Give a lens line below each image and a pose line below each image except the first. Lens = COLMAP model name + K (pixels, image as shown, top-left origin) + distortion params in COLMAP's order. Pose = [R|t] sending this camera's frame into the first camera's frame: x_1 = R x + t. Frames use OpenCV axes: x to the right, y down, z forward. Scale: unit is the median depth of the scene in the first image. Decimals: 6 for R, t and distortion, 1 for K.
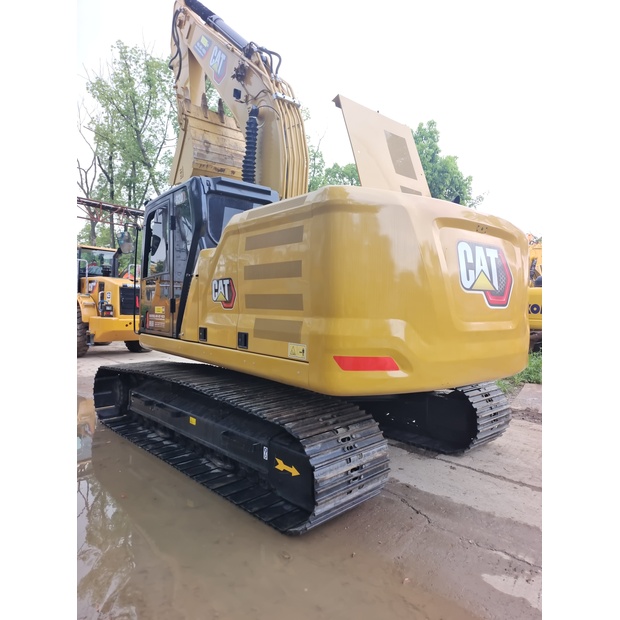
lens RADIAL K [[421.7, 0, 320.7], [0, 421.7, 317.3], [0, 0, 1]] dist [0.025529, -0.000417]
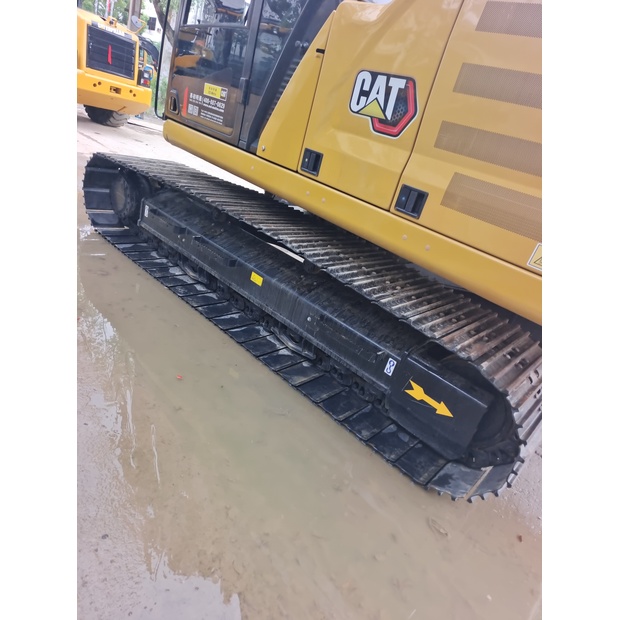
lens RADIAL K [[421.7, 0, 320.7], [0, 421.7, 317.3], [0, 0, 1]] dist [0.025529, -0.000417]
pose [[0.967711, 0.198082, 0.155883, -0.314677], [-0.243833, 0.892381, 0.379739, 0.003515], [-0.063887, -0.405486, 0.911866, 0.330613]]
